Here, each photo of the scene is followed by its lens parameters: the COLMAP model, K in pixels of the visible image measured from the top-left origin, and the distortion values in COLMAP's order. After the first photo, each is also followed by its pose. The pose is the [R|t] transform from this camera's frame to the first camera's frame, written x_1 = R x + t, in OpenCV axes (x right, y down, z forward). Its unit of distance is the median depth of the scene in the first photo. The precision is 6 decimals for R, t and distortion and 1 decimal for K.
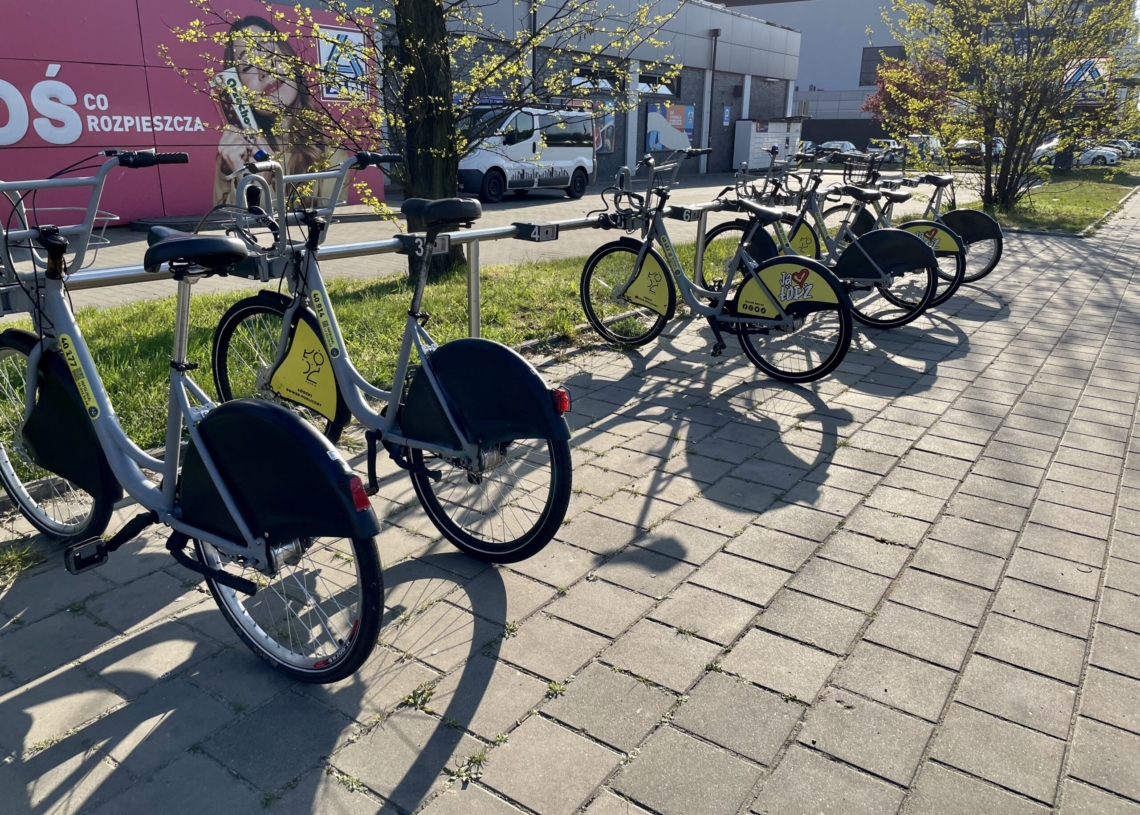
lens RADIAL K [[858.3, 0, 570.7], [0, 858.3, 407.6], [0, 0, 1]] dist [0.037687, -0.016446]
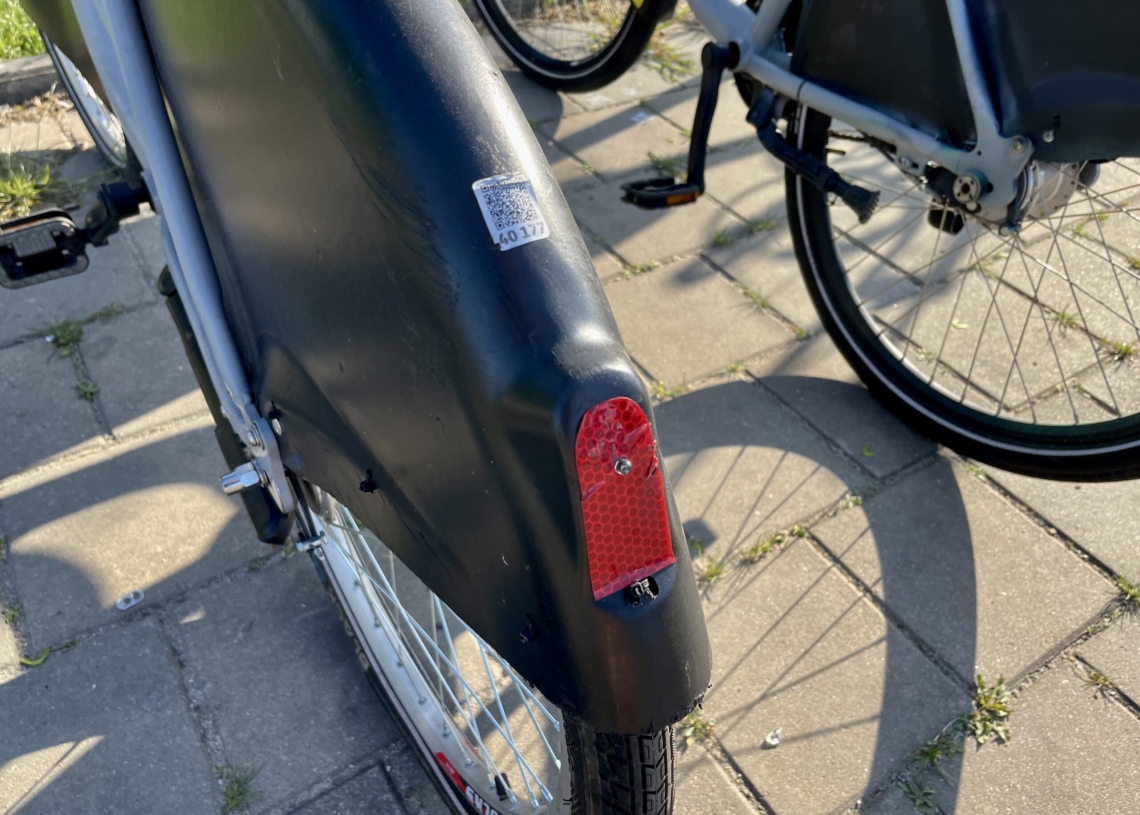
lens RADIAL K [[858.3, 0, 565.7], [0, 858.3, 405.7], [0, 0, 1]] dist [0.037687, -0.016446]
pose [[0.922757, 0.276928, -0.268013, -0.143569], [-0.141381, 0.890211, 0.433054, 0.012657], [0.358513, -0.361711, 0.860601, 0.567203]]
